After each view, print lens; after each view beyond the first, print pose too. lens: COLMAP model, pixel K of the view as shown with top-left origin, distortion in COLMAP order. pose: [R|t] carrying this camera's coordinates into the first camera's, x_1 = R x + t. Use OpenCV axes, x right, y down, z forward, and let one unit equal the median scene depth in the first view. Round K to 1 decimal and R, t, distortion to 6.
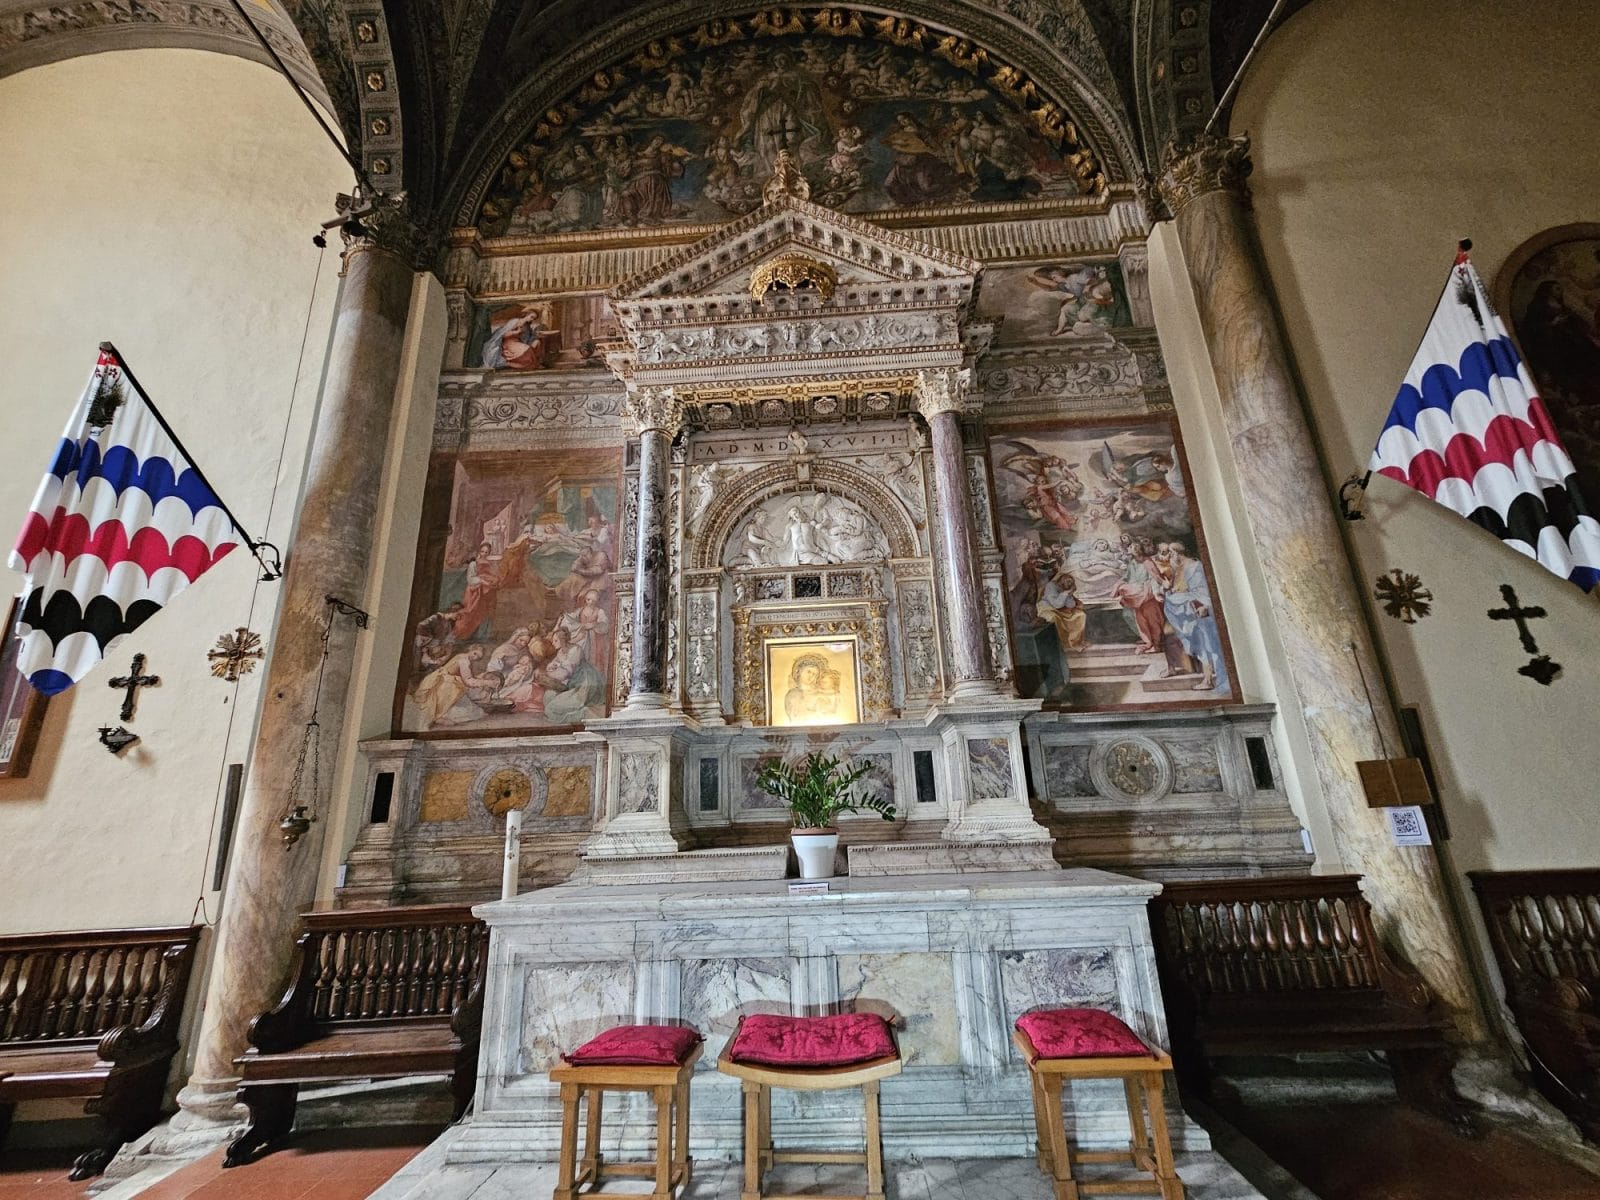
lens RADIAL K [[655.8, 0, 807.6], [0, 655.8, 612.3], [0, 0, 1]] dist [0.000173, -0.000324]
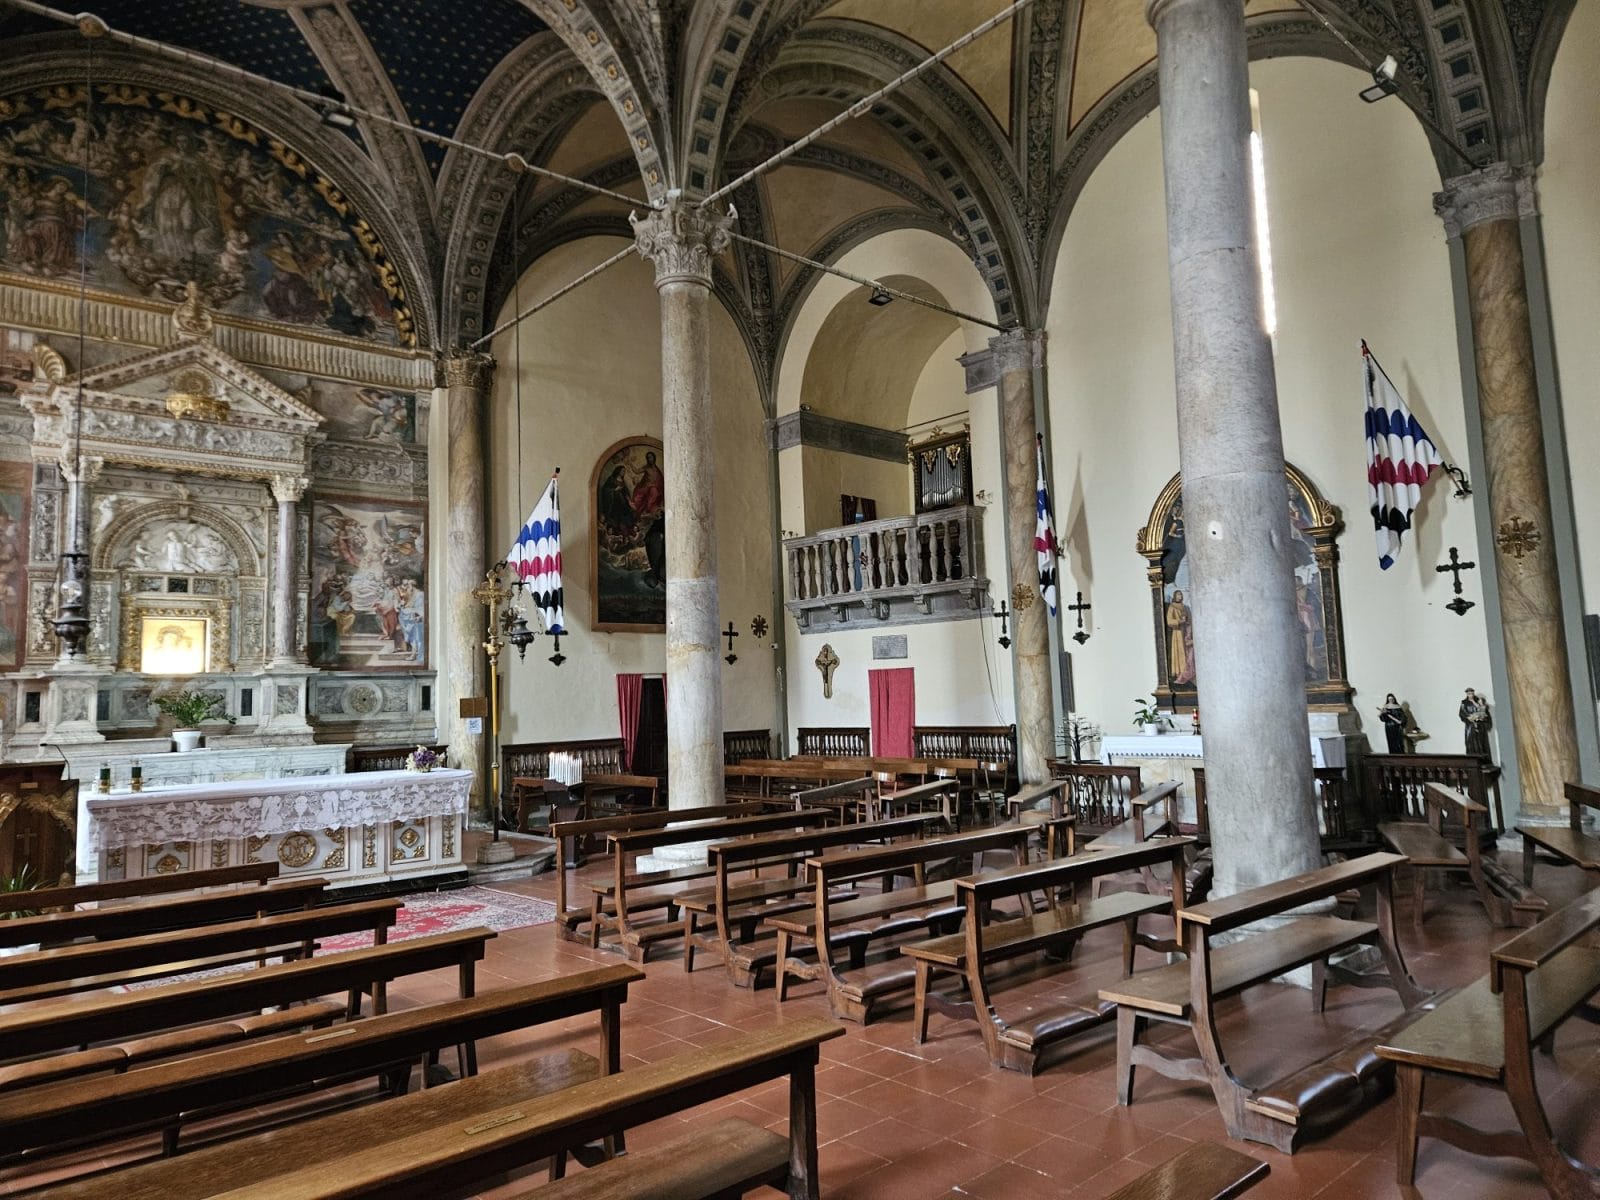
lens RADIAL K [[1055.6, 0, 805.3], [0, 1055.6, 586.5], [0, 0, 1]] dist [0.080780, -0.057316]
pose [[0.727545, 0.088764, 0.680294, -0.667247], [-0.192287, 0.978234, 0.078004, -0.529476], [-0.658562, -0.187563, 0.728777, -1.899728]]
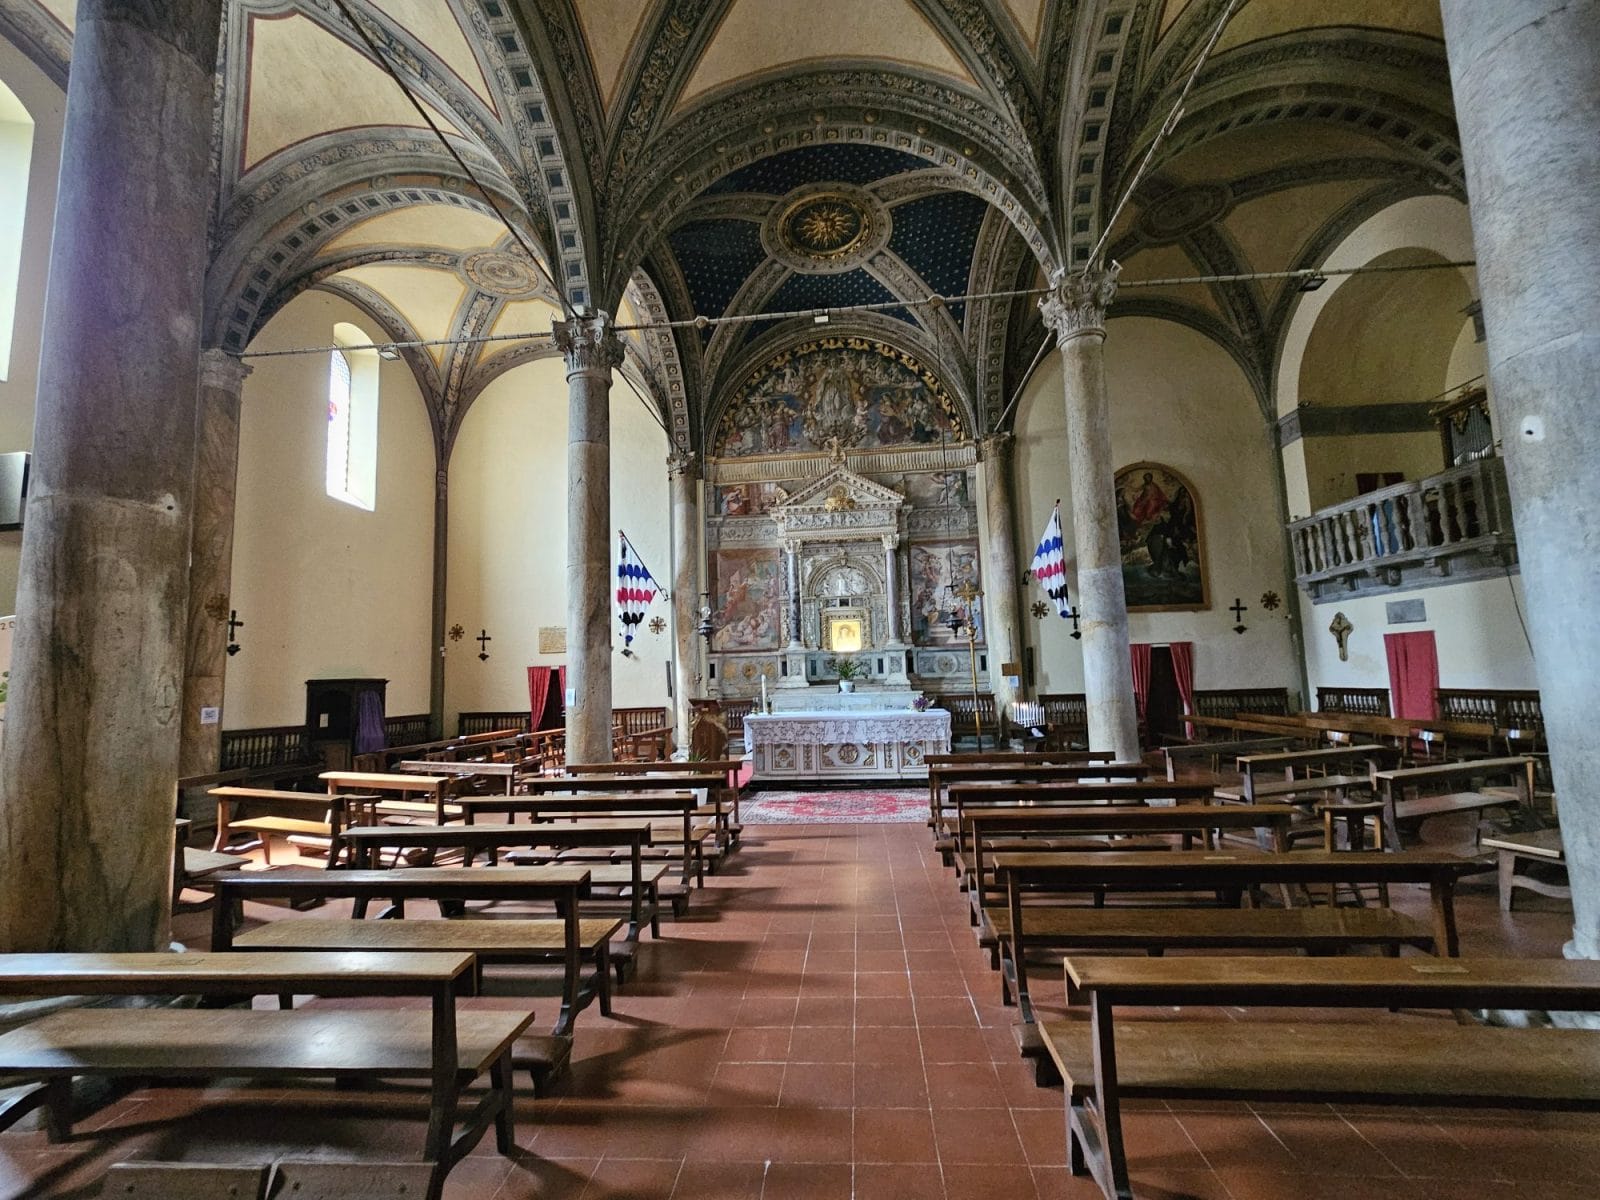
lens RADIAL K [[655.8, 0, 807.6], [0, 655.8, 612.3], [0, 0, 1]] dist [0.000173, -0.000324]
pose [[0.998703, 0.003829, -0.050769, -0.014822], [0.005828, 0.982017, 0.188704, -0.546128], [0.050578, -0.188756, 0.980721, -1.878122]]
